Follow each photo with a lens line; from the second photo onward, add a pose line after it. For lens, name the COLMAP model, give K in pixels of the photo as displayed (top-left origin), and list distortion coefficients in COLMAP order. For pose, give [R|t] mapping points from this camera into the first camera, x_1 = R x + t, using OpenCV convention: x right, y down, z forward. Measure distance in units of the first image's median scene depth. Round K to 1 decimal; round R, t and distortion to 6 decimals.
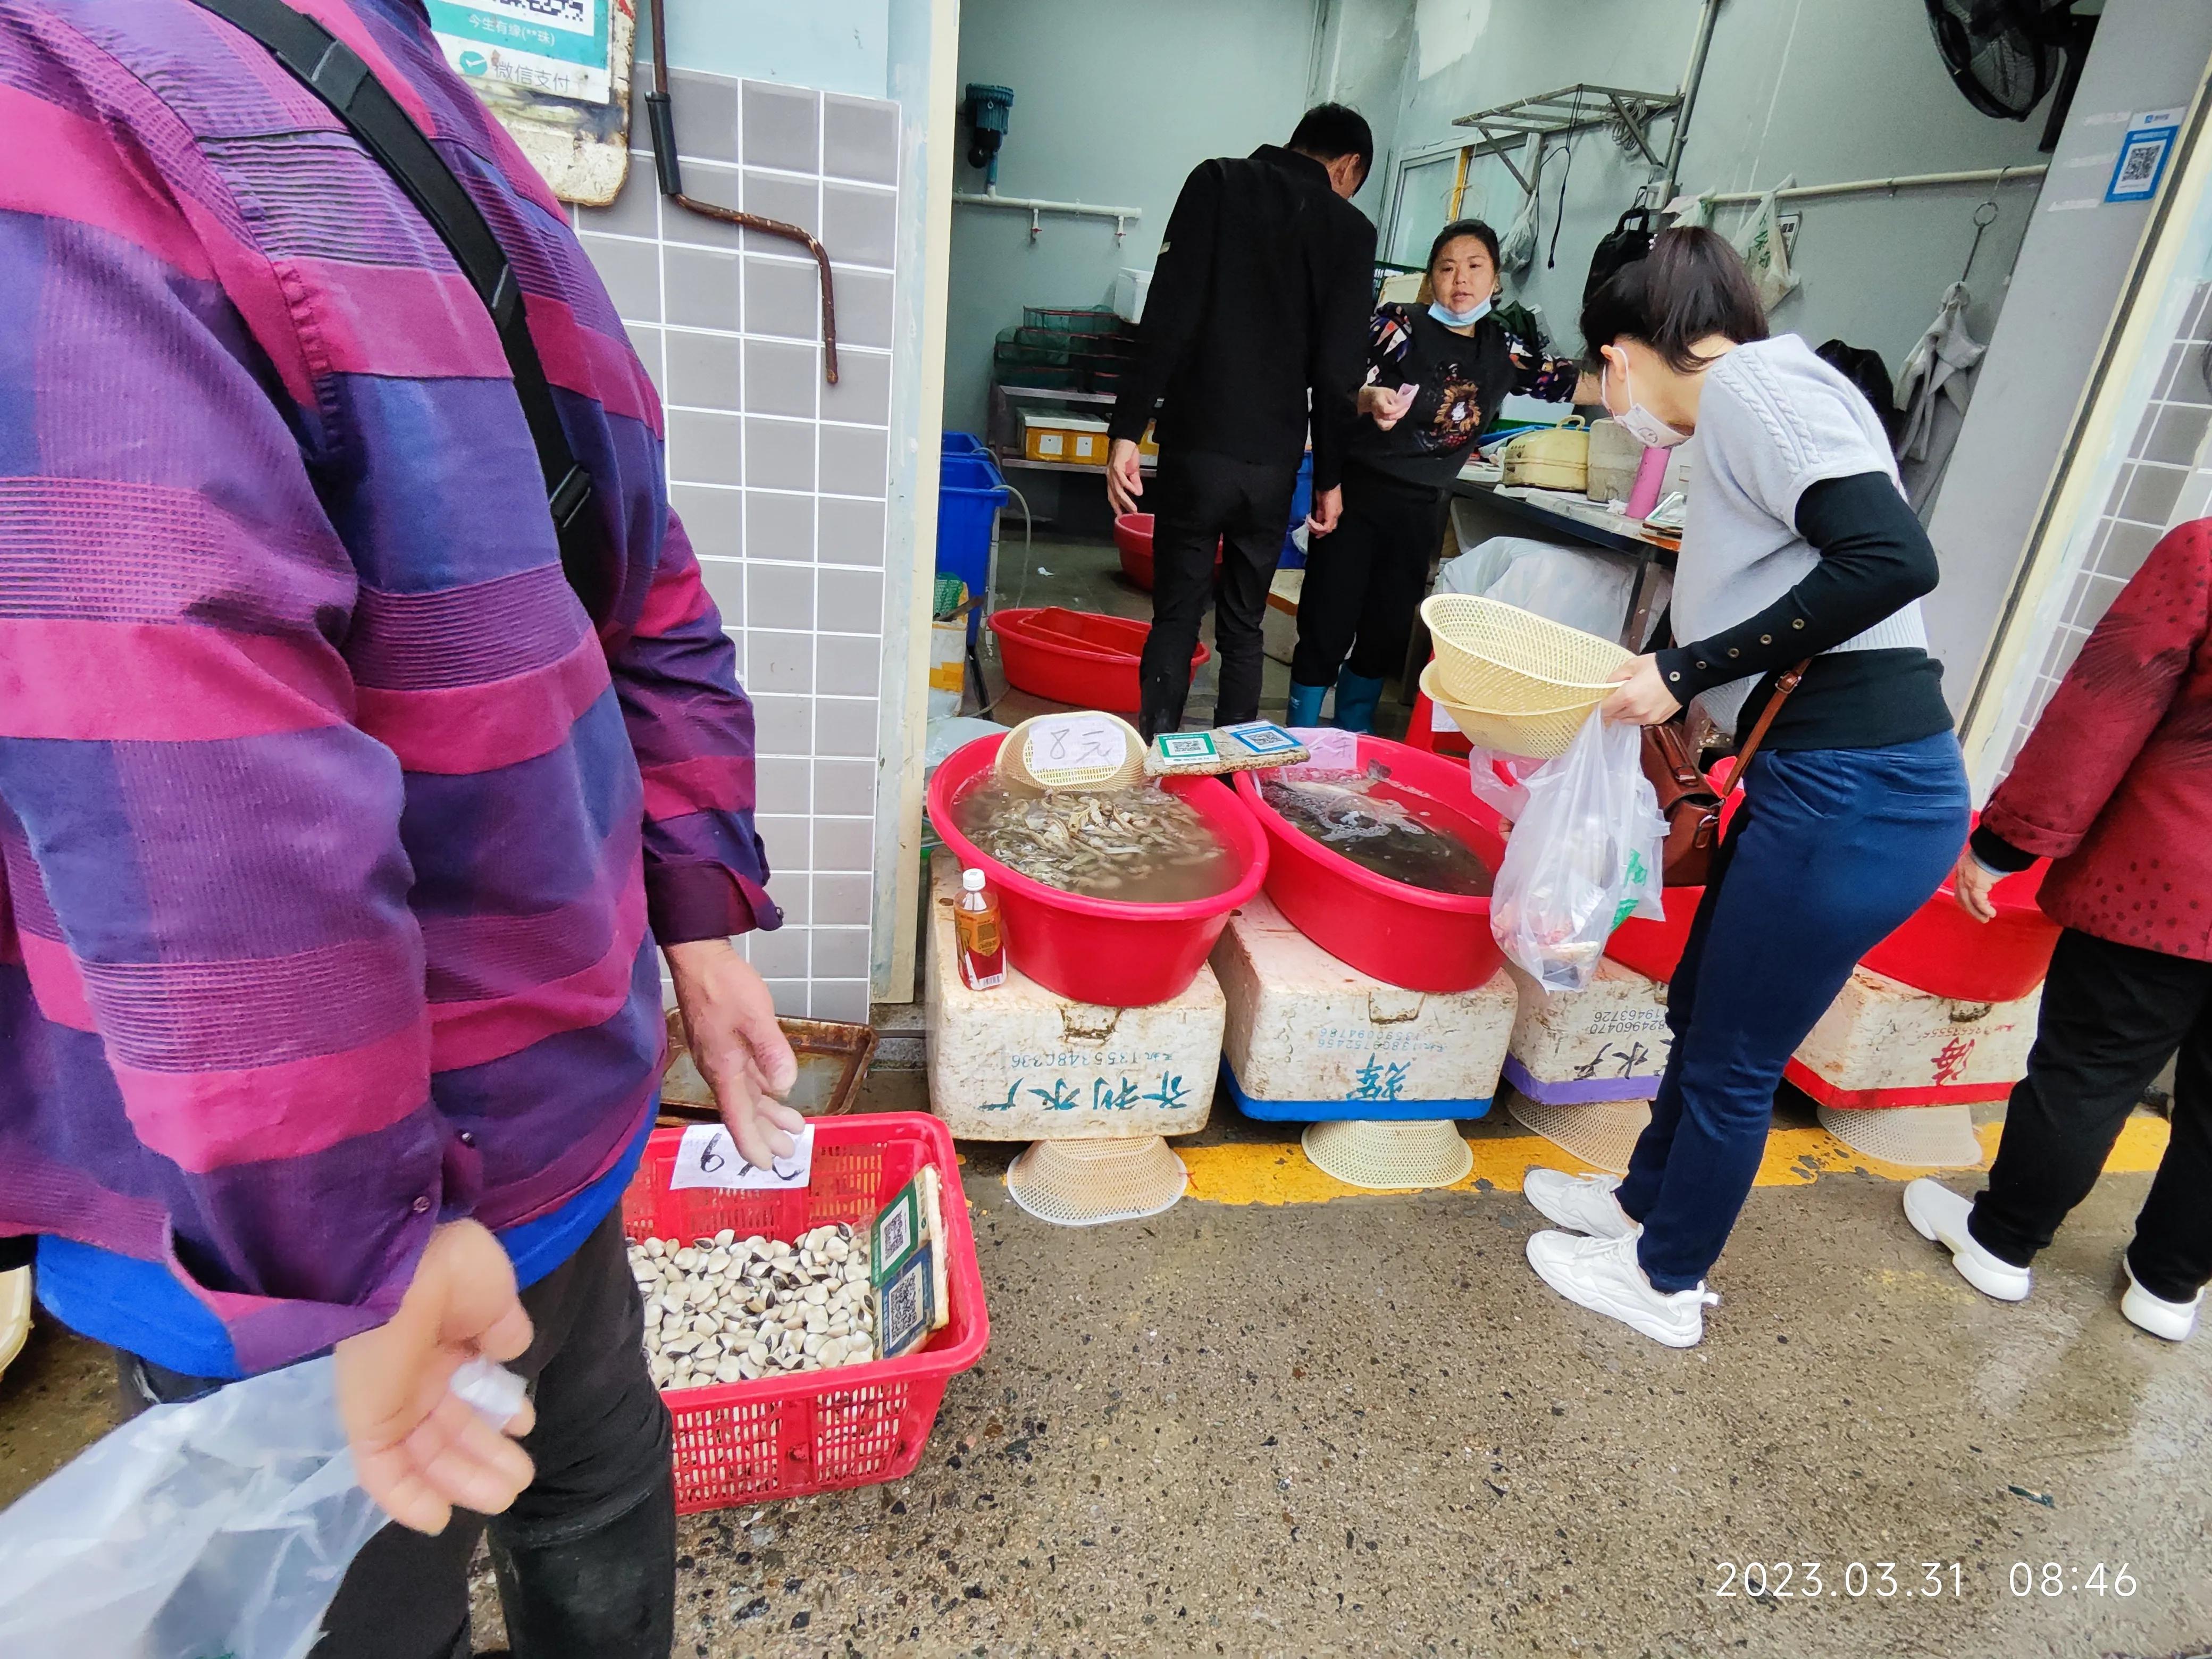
lens RADIAL K [[1234.6, 0, 1106.0], [0, 1234.6, 829.5], [0, 0, 1]] dist [0.003943, -0.001193]
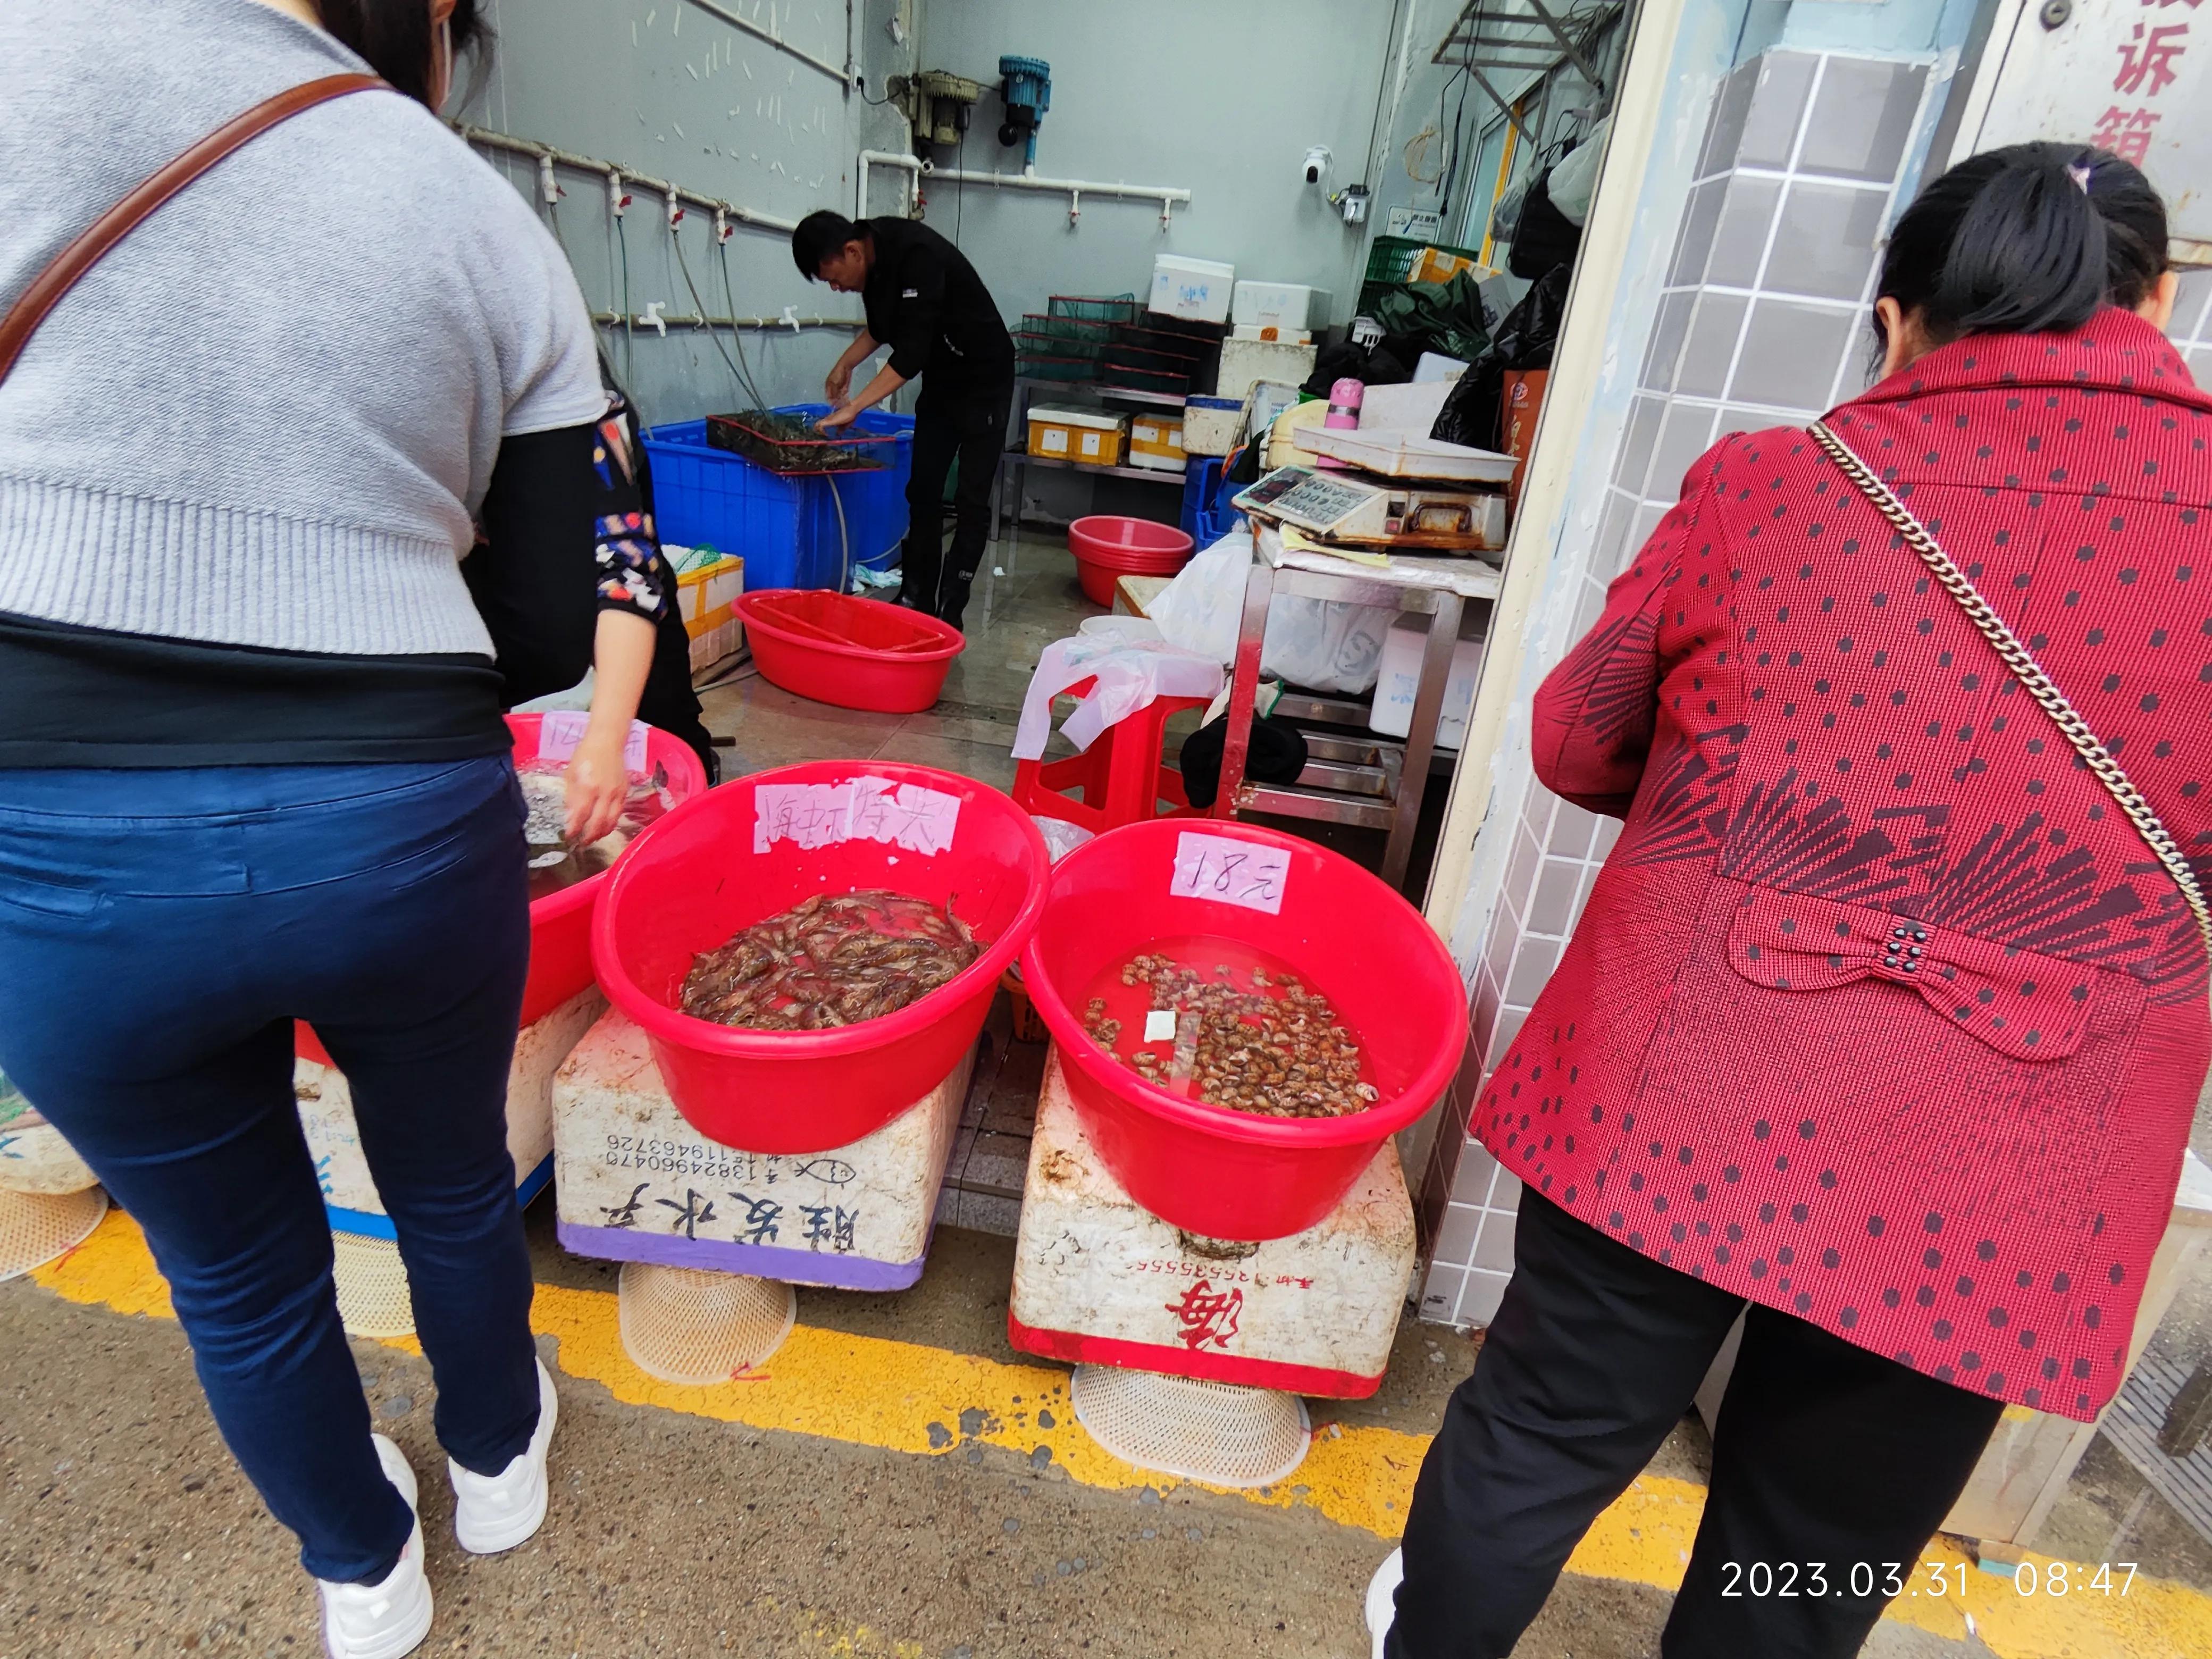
lens RADIAL K [[1234.6, 0, 1106.0], [0, 1234.6, 829.5], [0, 0, 1]] dist [0.003943, -0.001193]
pose [[0.960574, 0.120095, -0.250750, 0.747389], [-0.127089, 0.991821, -0.011830, -0.044977], [0.247279, 0.043232, 0.967980, 0.356125]]
